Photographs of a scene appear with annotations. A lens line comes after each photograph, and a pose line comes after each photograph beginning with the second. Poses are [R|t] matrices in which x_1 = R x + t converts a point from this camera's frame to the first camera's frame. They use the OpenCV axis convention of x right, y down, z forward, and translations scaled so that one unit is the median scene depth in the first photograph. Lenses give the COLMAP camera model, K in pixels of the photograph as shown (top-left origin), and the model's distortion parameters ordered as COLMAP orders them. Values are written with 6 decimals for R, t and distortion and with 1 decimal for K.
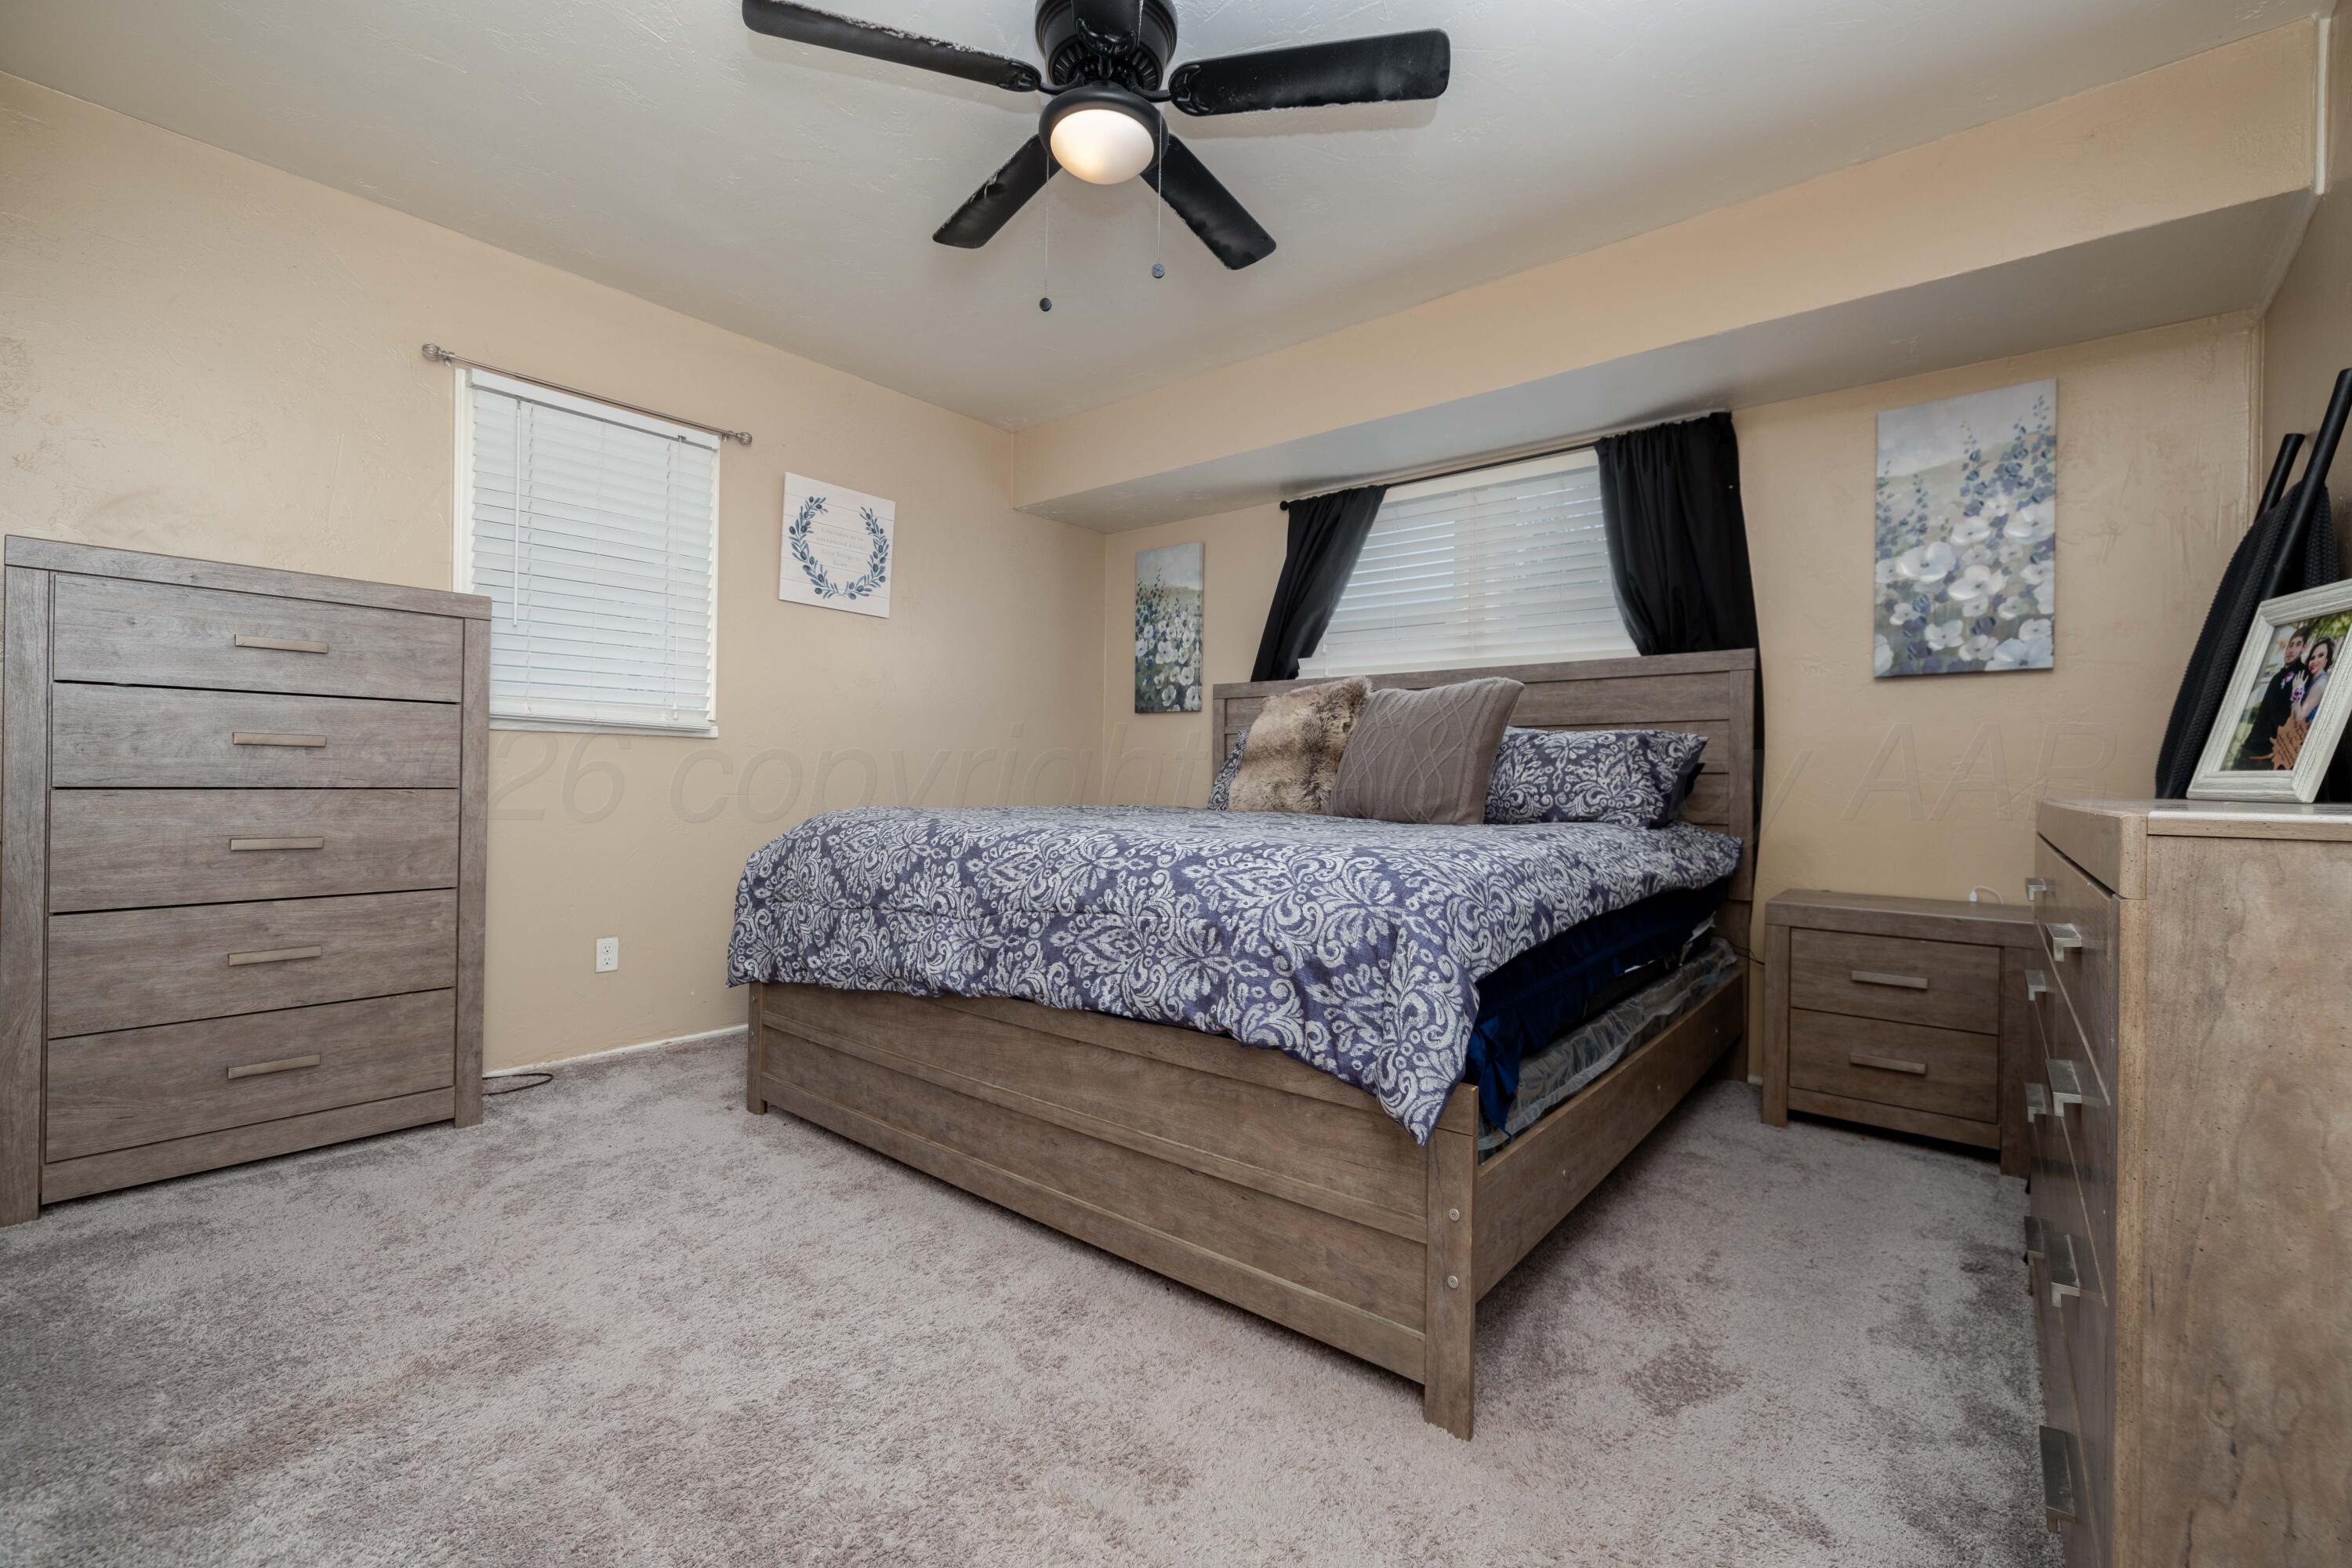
lens RADIAL K [[977.1, 0, 1171.4], [0, 977.1, 783.0], [0, 0, 1]] dist [0.000144, -0.000244]
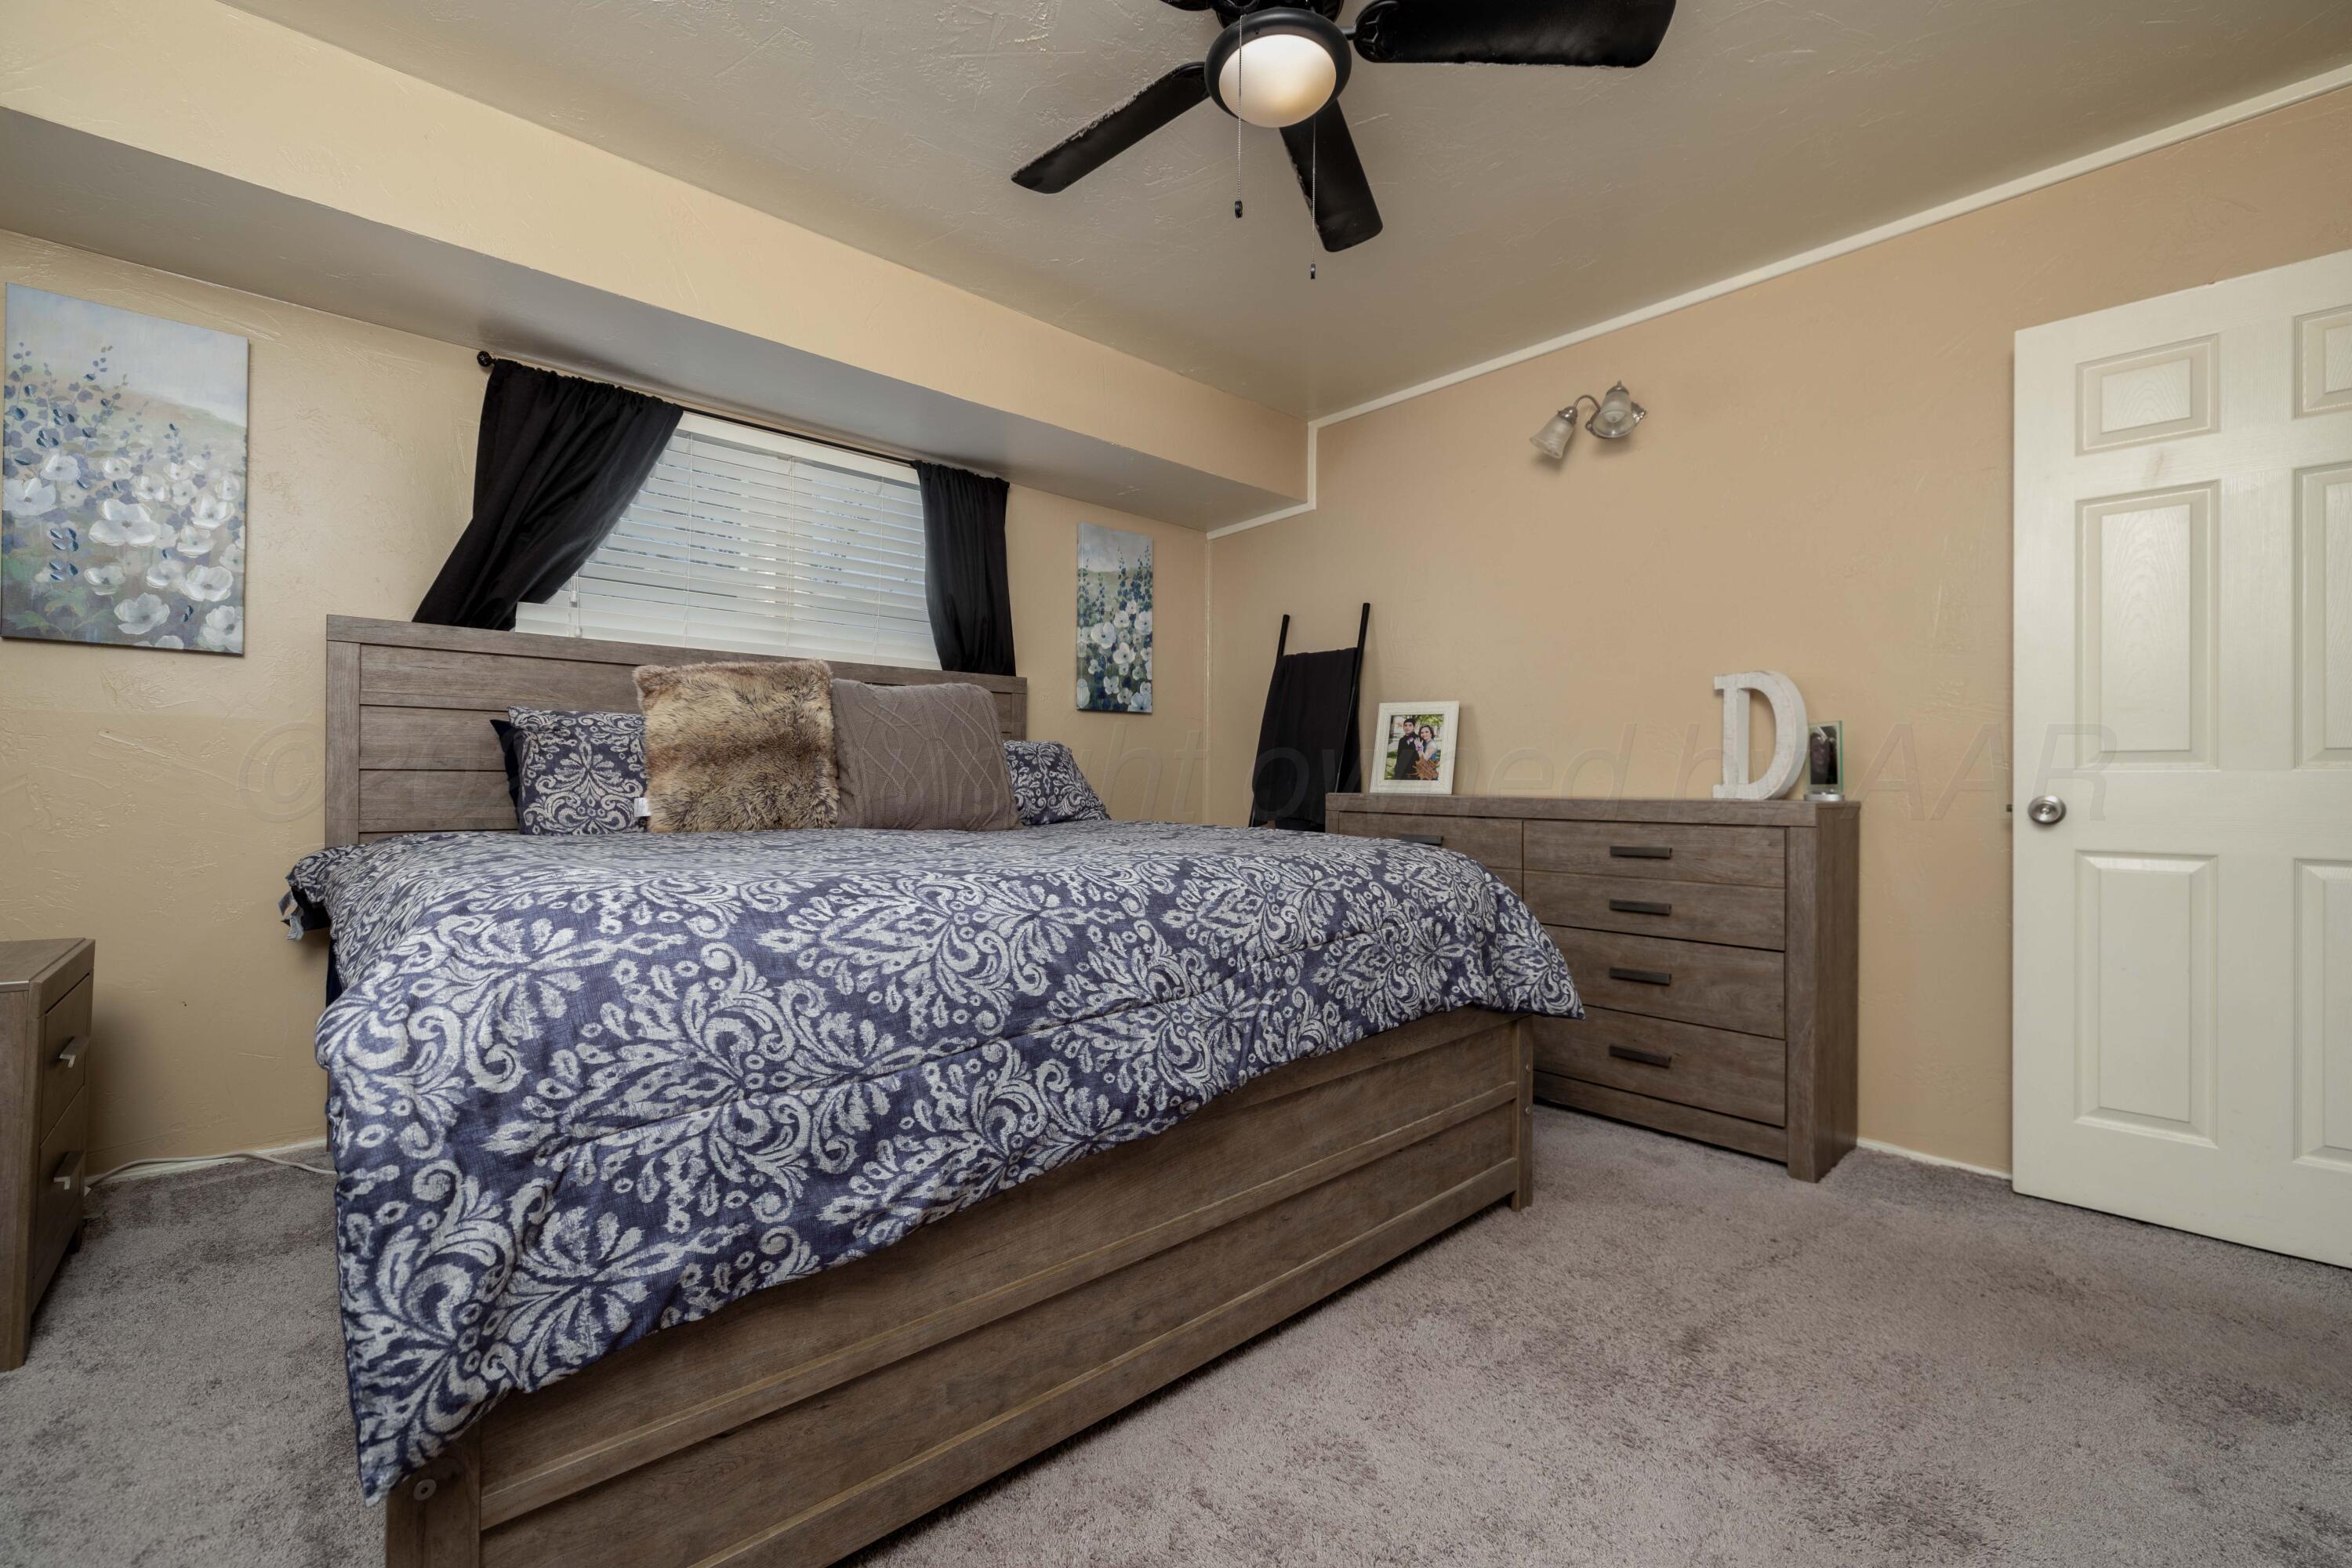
lens RADIAL K [[977.1, 0, 1172.1], [0, 977.1, 780.2], [0, 0, 1]] dist [0.000144, -0.000244]
pose [[0.148881, -0.009106, 0.988813, -0.694242], [-0.002096, 0.999952, 0.009524, -0.018869], [-0.988853, -0.003491, 0.148855, 0.686218]]
